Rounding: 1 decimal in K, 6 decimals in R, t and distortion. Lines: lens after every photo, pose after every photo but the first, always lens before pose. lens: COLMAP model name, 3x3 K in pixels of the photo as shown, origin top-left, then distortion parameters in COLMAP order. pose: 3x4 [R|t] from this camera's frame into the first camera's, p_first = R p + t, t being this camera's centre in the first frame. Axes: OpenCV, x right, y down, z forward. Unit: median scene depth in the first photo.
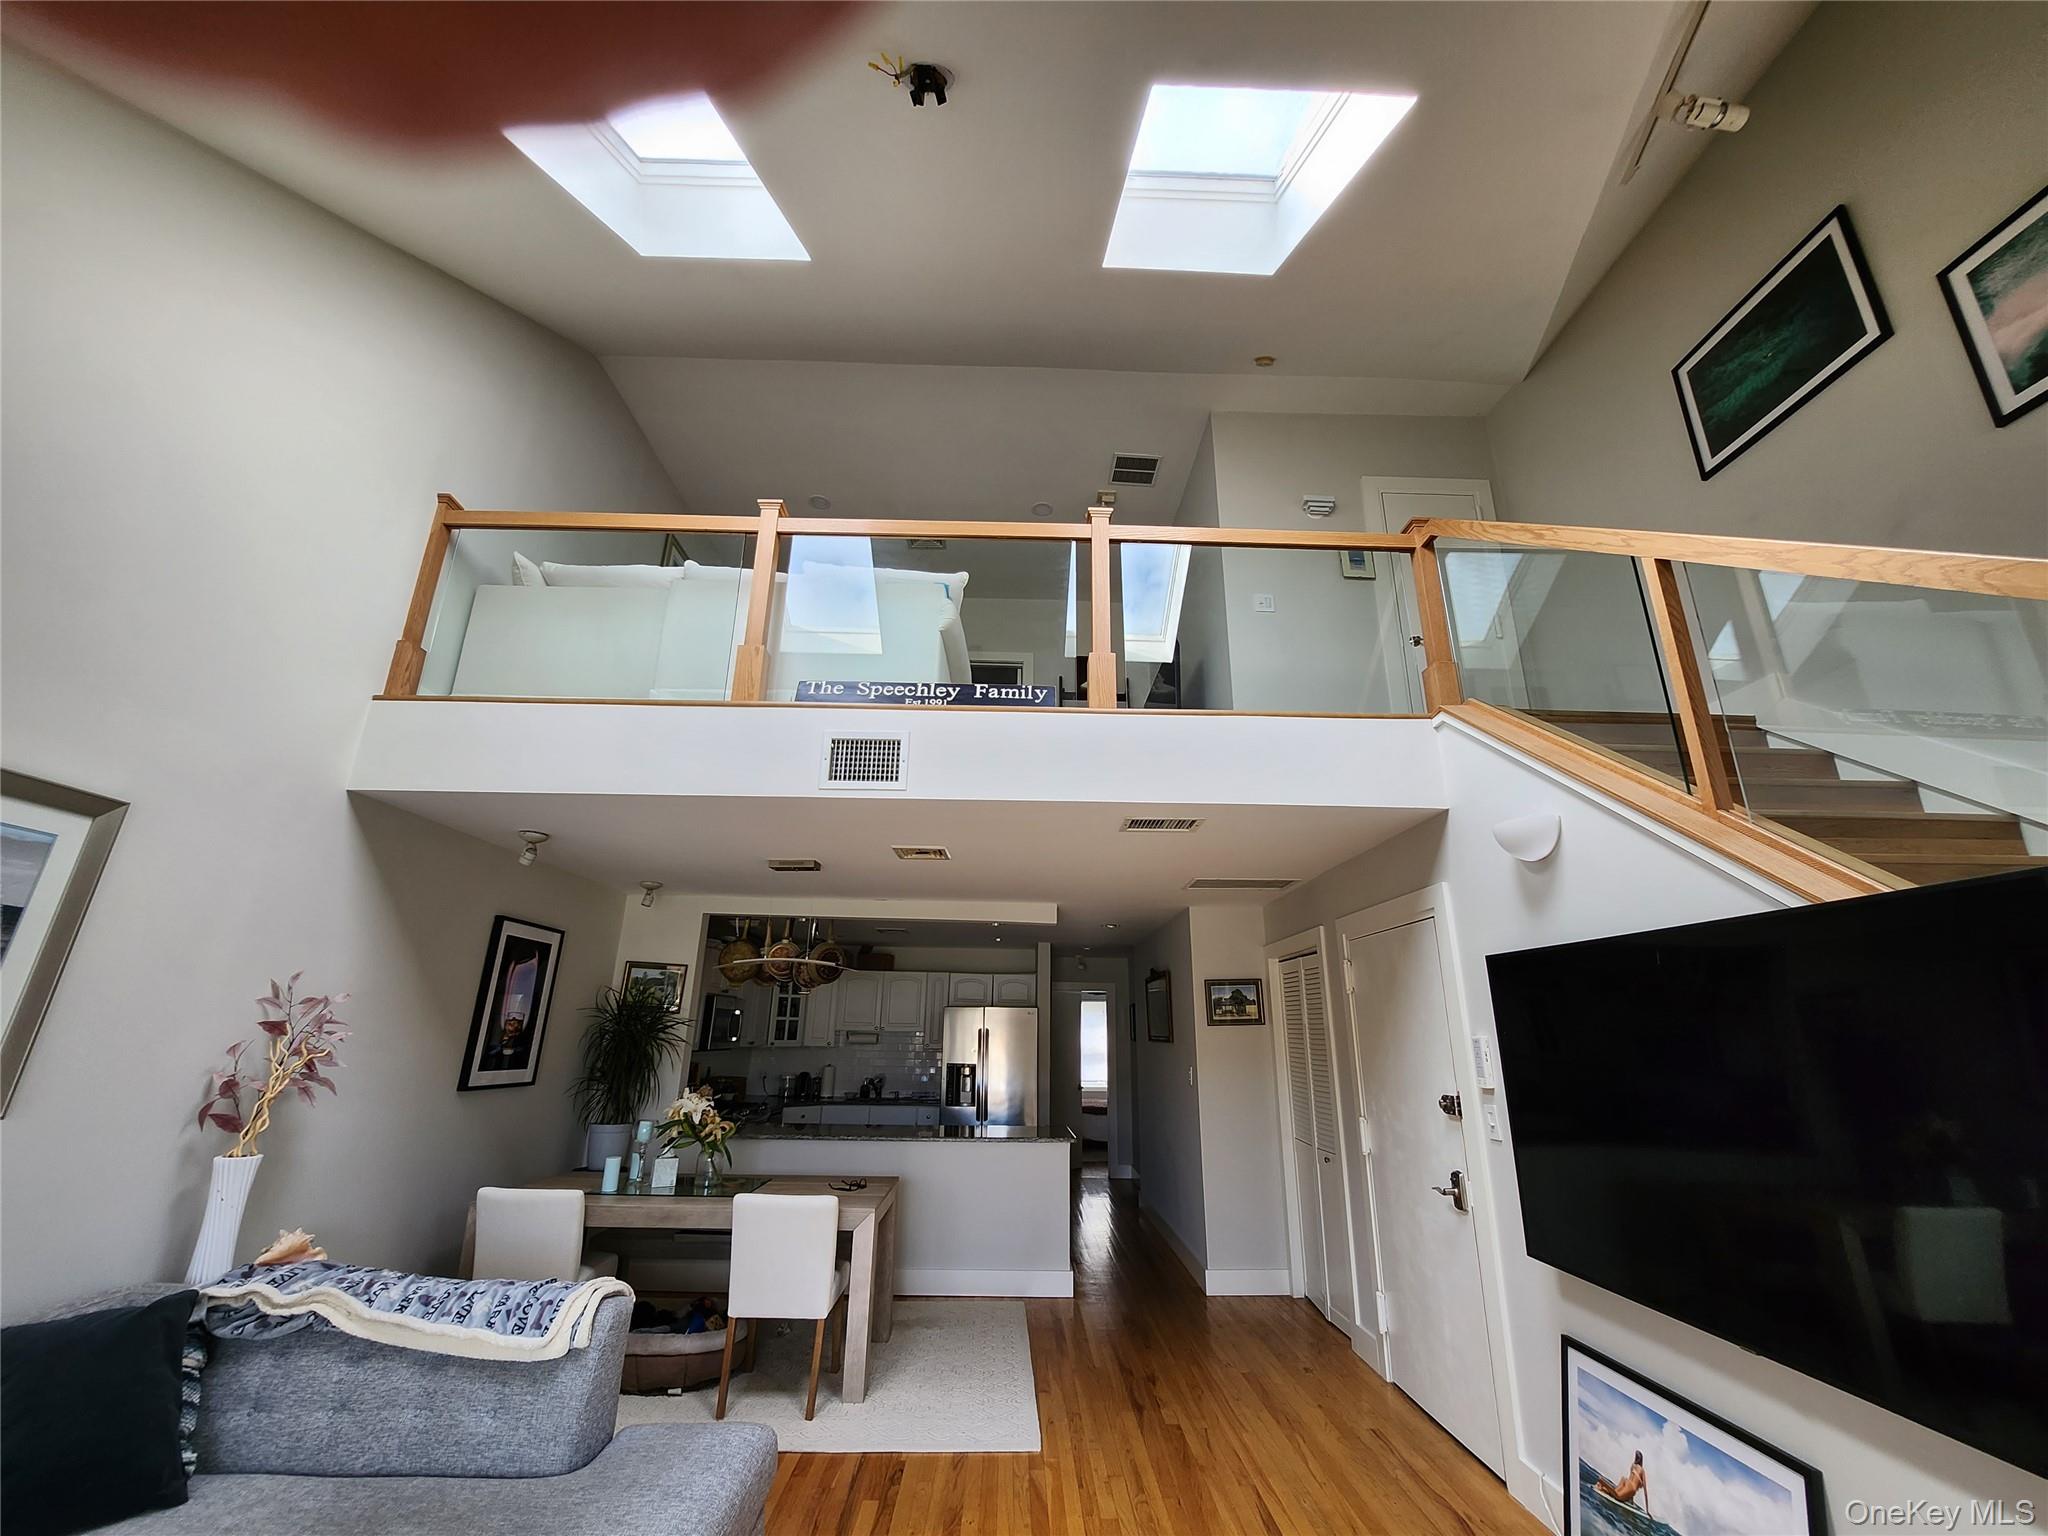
lens RADIAL K [[816.6, 0, 1024.0], [0, 816.6, 768.0], [0, 0, 1]] dist [-0.028443, 0.003481]
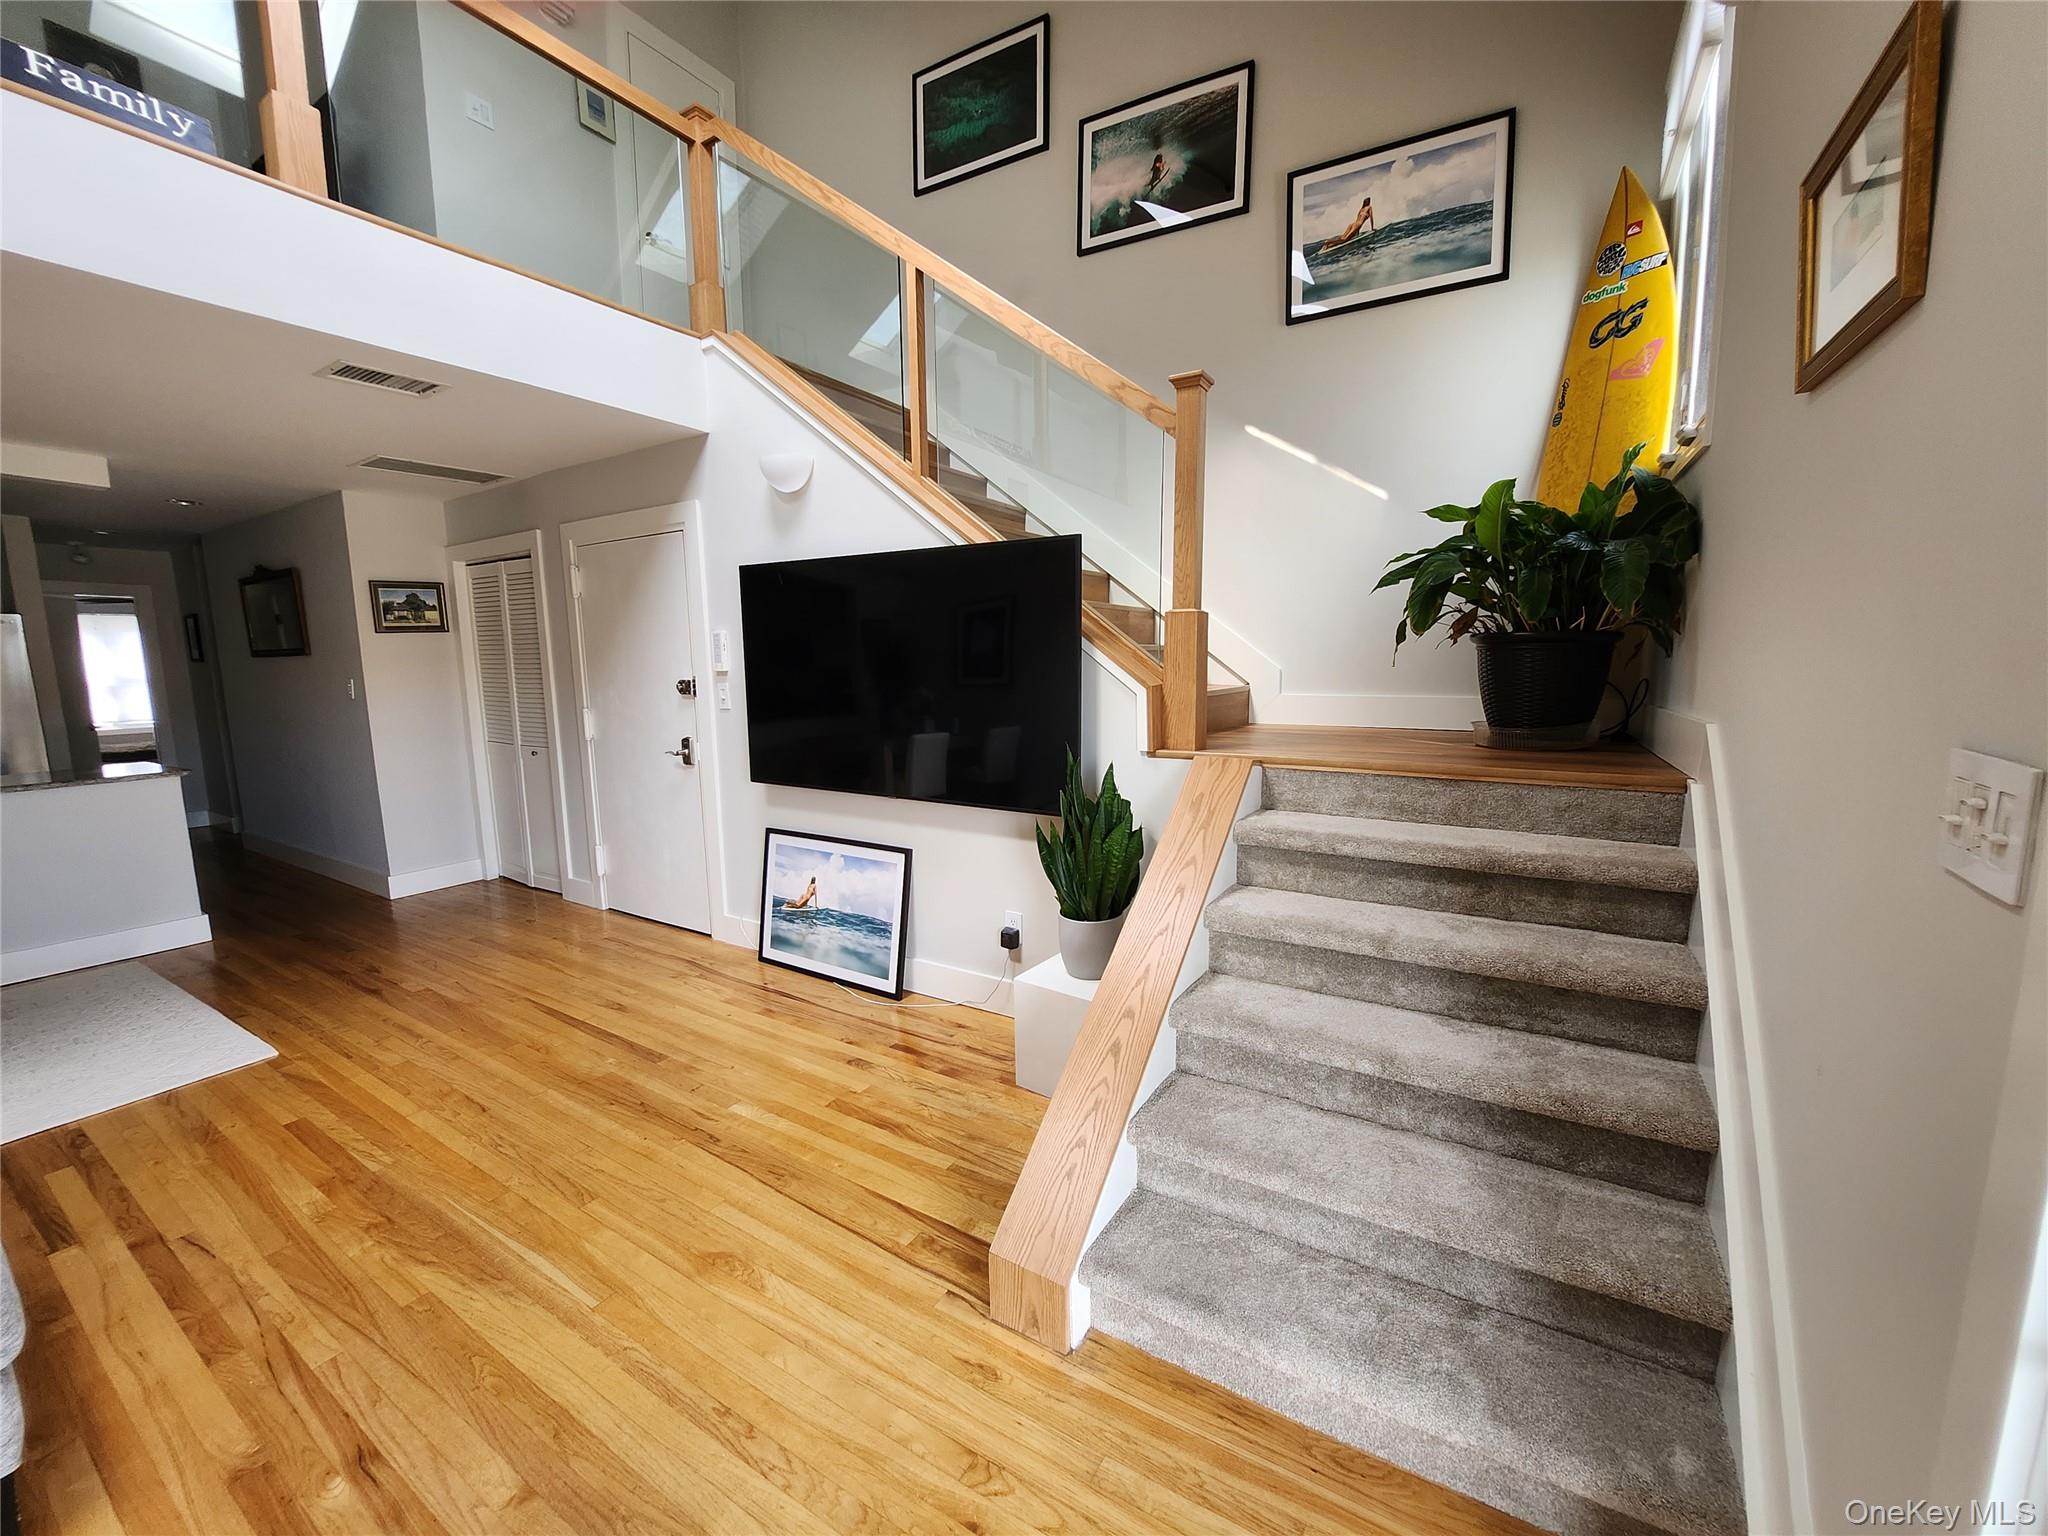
lens RADIAL K [[816.6, 0, 1024.0], [0, 816.6, 768.0], [0, 0, 1]] dist [-0.028443, 0.003481]
pose [[0.542704, -0.129593, 0.829866, -0.239596], [-0.245359, 0.920469, 0.304198, 0.033239], [-0.803288, -0.368705, 0.467746, -0.030112]]
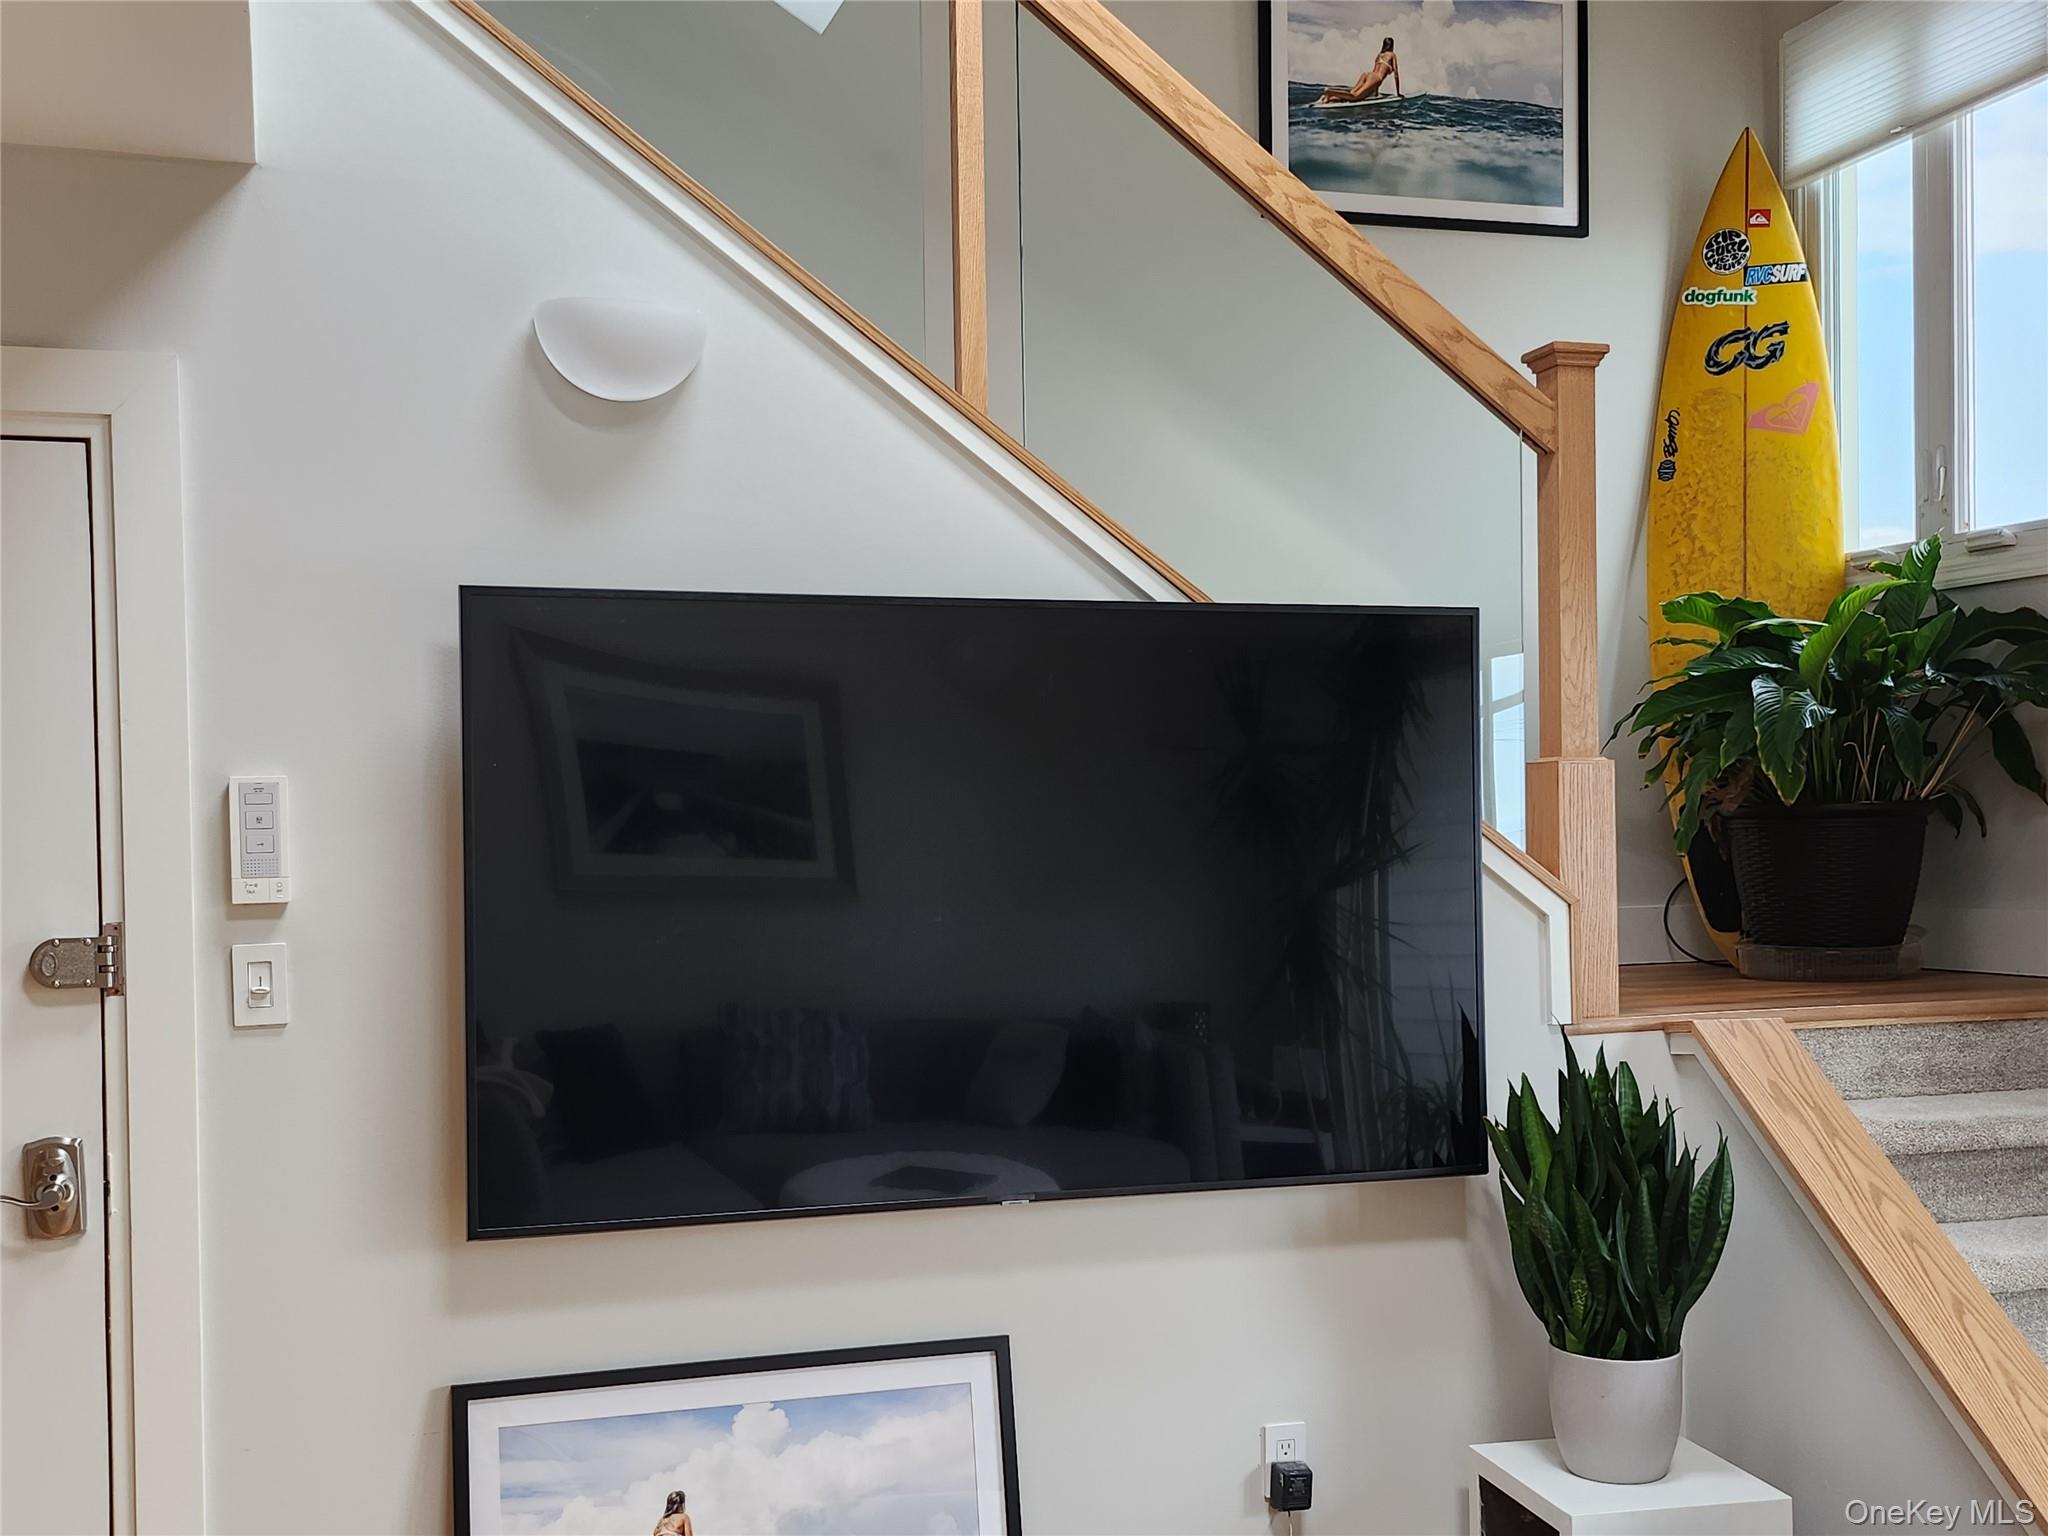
lens RADIAL K [[2241.0, 0, 1033.3], [0, 2241.0, 817.1], [0, 0, 1]] dist [0.057001, -0.038063]
pose [[-0.282950, 0.000044, 0.959135, -0.567730], [-0.282968, 0.955486, -0.083521, 0.332111], [-0.916443, -0.295037, -0.270342, 0.937202]]
